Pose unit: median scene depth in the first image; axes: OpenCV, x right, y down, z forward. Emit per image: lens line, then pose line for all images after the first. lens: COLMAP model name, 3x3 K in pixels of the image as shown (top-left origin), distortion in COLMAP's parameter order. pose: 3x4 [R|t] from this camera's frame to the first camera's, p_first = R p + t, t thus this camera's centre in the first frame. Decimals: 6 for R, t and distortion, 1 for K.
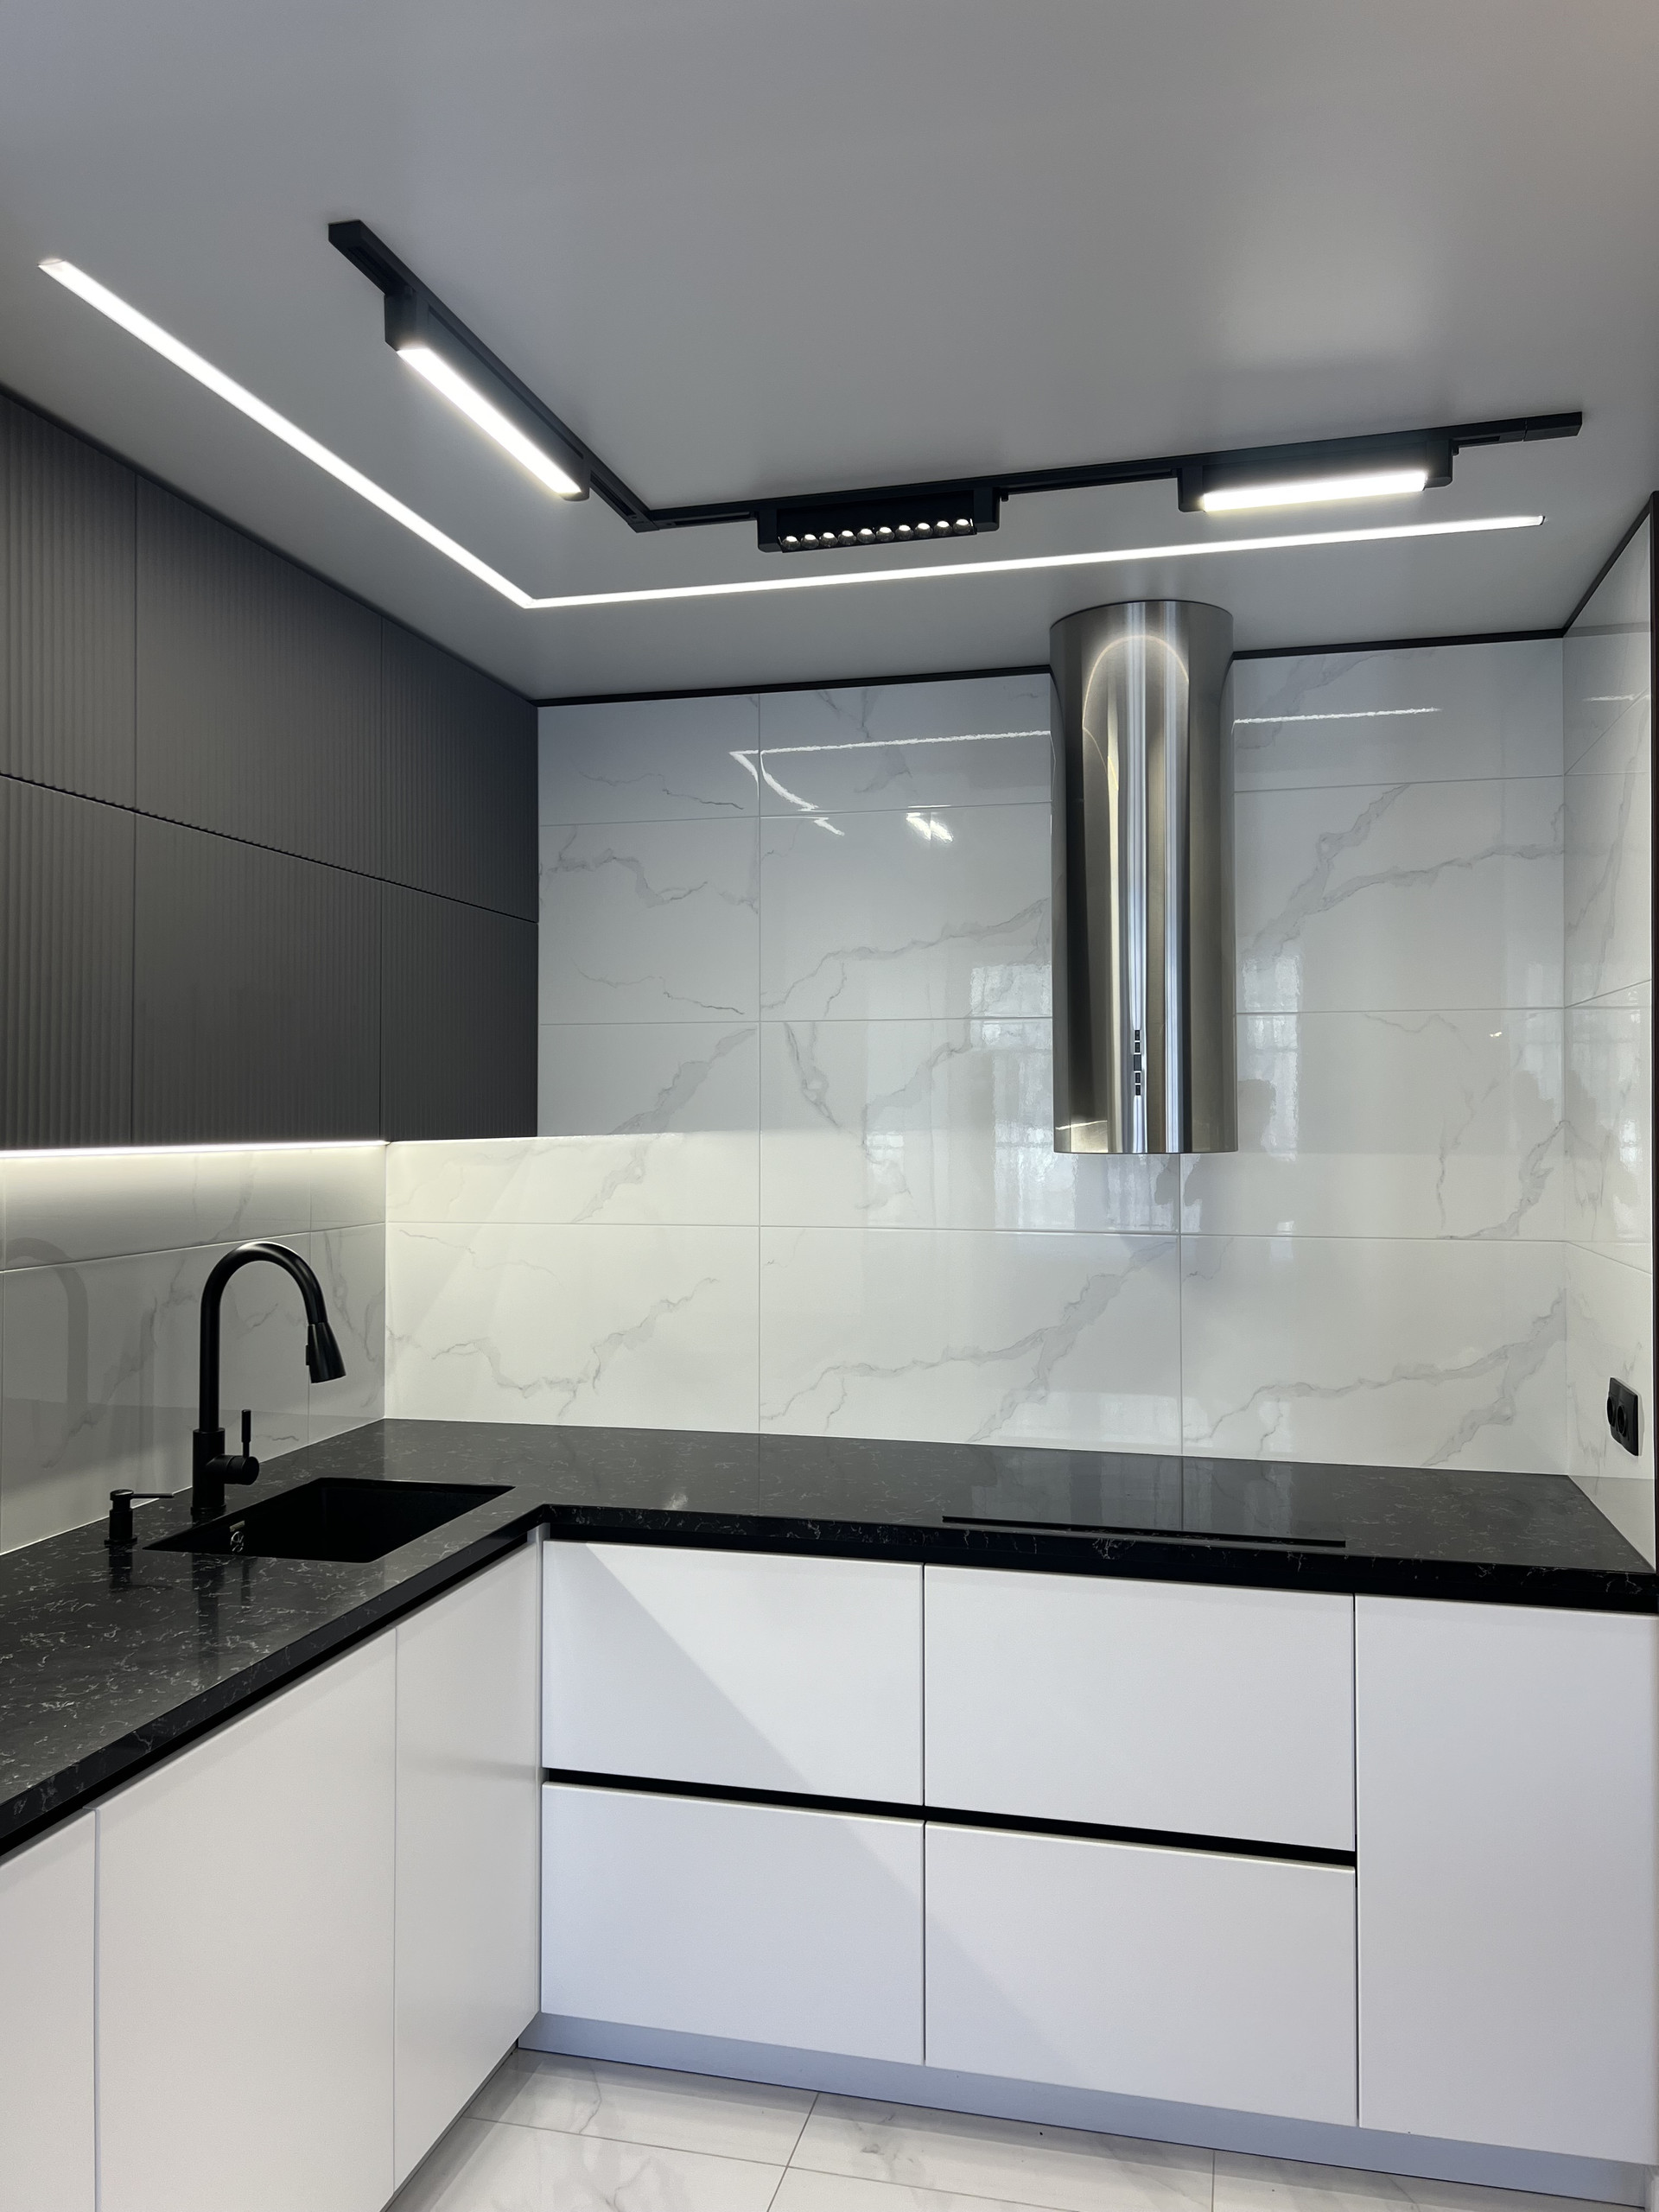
lens RADIAL K [[1668.1, 0, 829.5], [0, 1668.1, 1106.0], [0, 0, 1]] dist [0.067593, -0.000224]
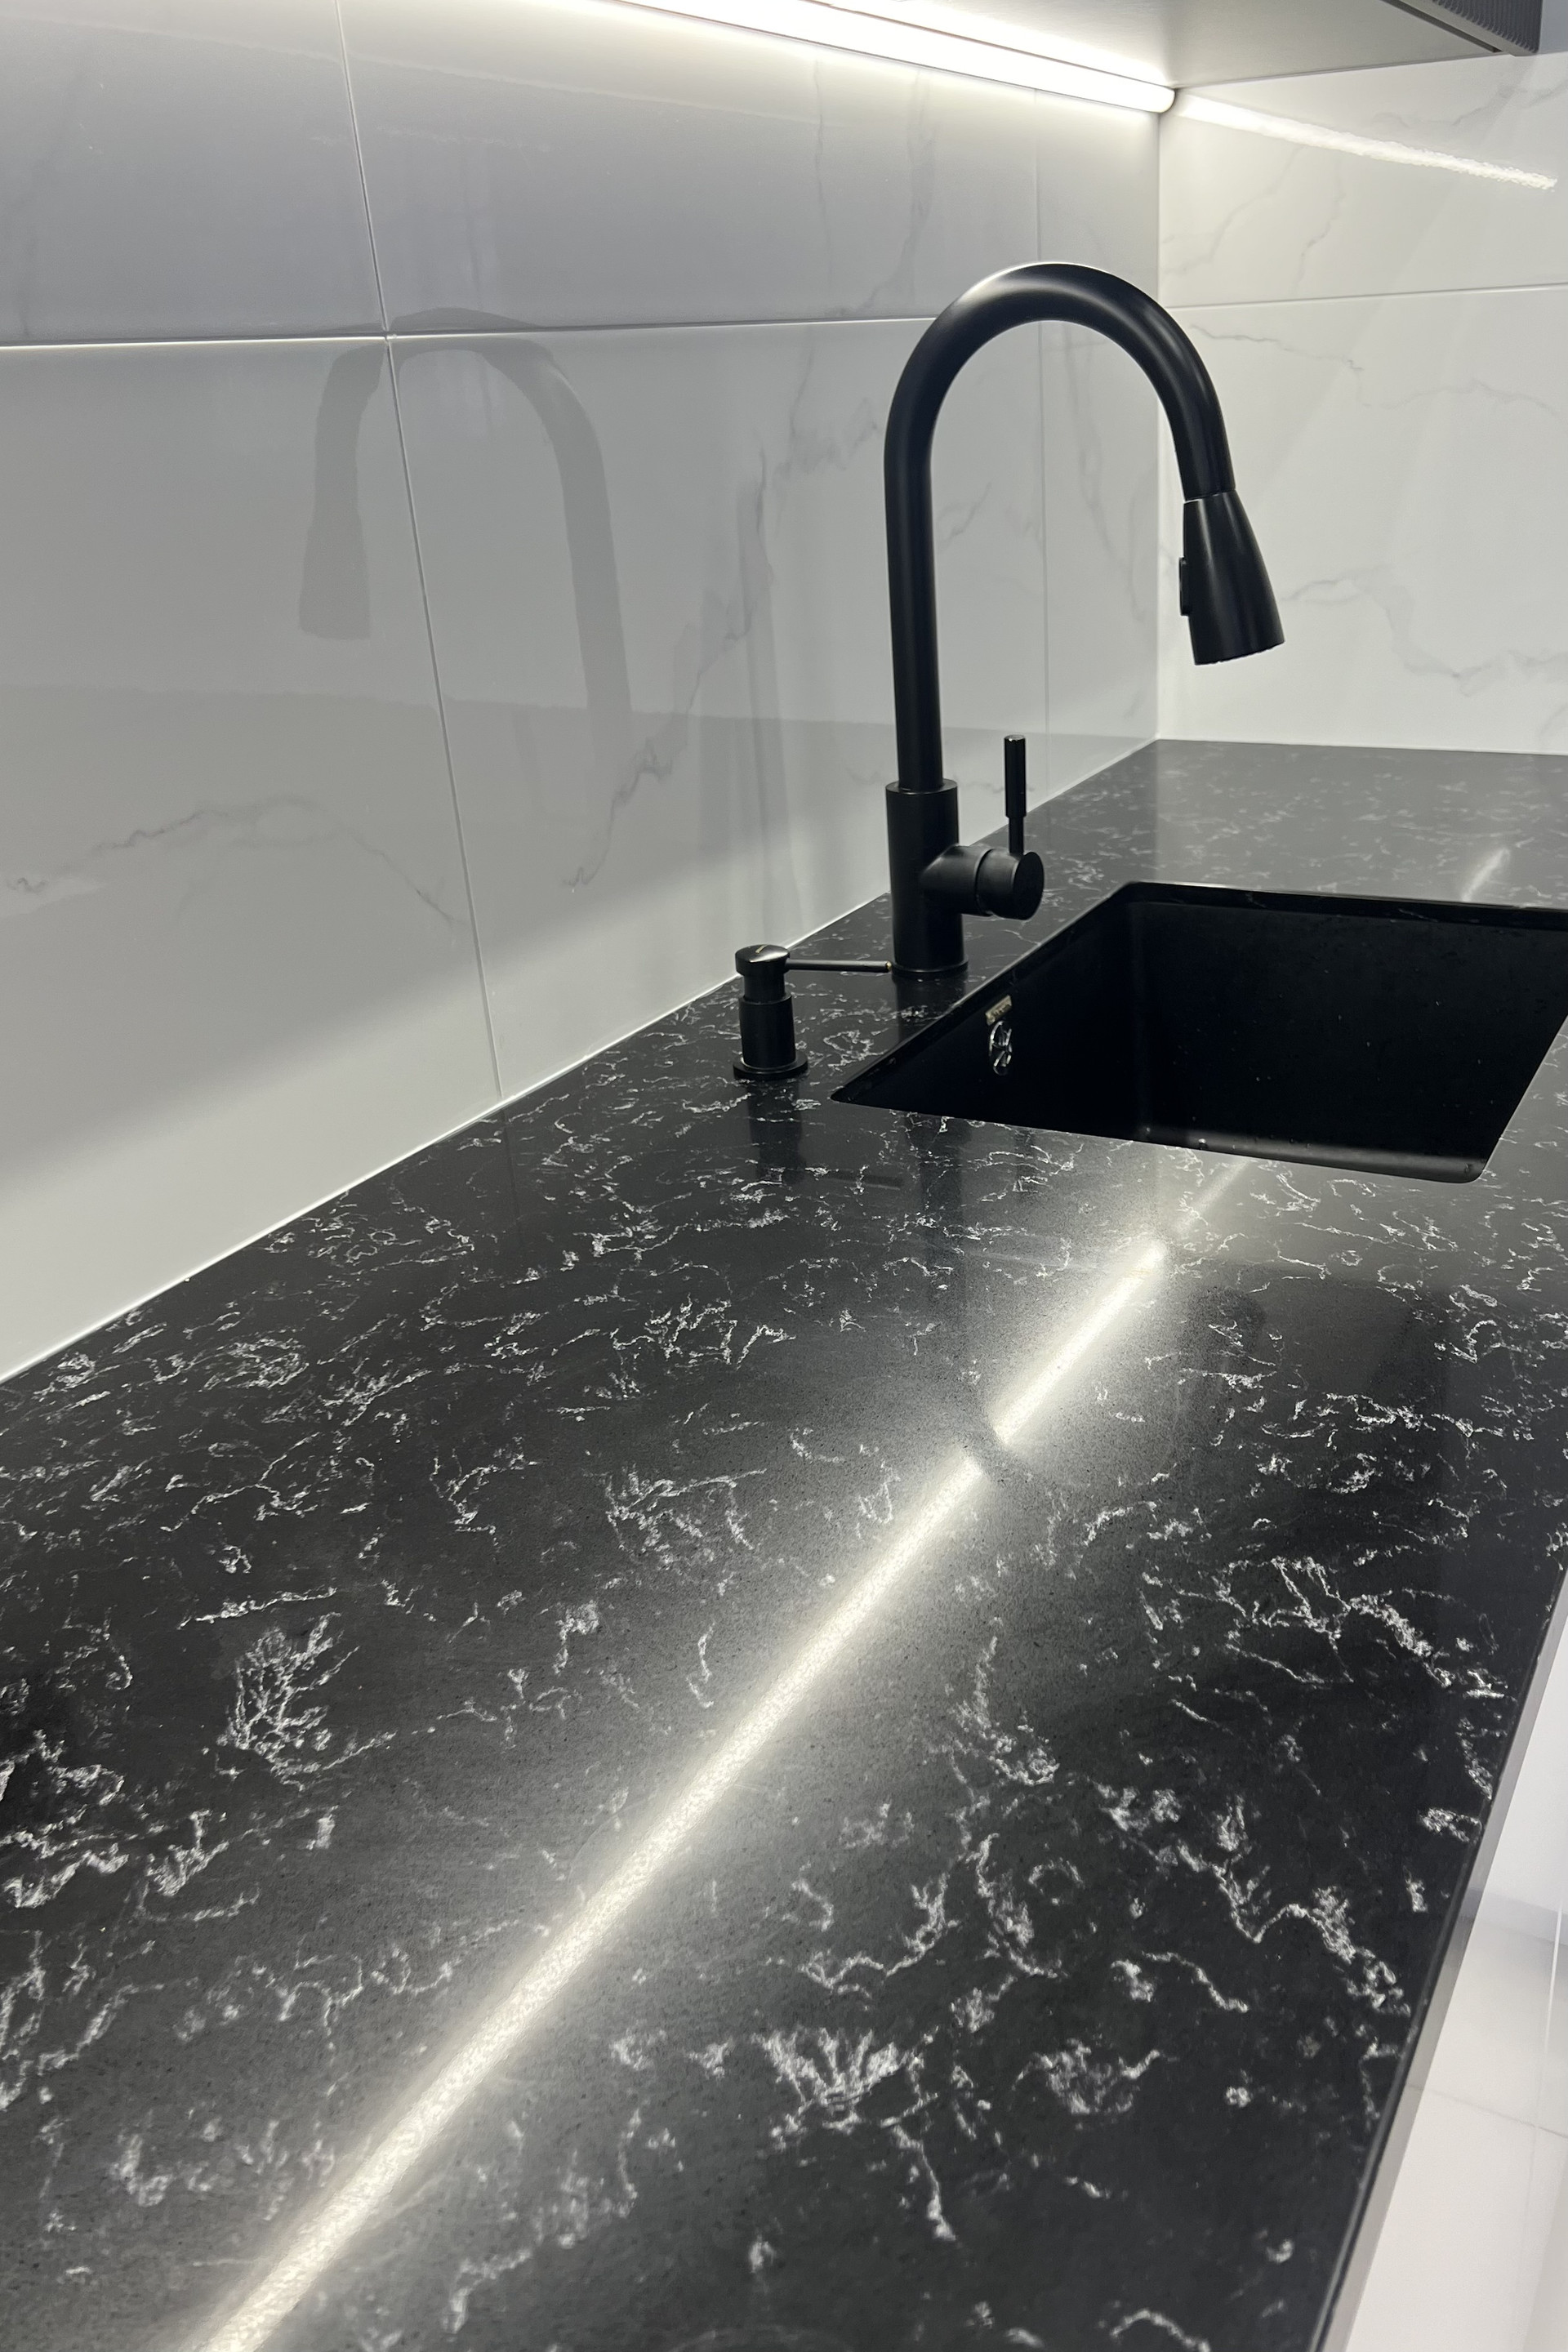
lens RADIAL K [[1873.1, 0, 784.0], [0, 1873.1, 1176.0], [0, 0, 1]] dist [0.007801, 0.006208]
pose [[0.960655, 0.064579, -0.270131, -0.273554], [0.052245, 0.913215, 0.404115, 0.095229], [0.272786, -0.402328, 0.873911, 0.564544]]
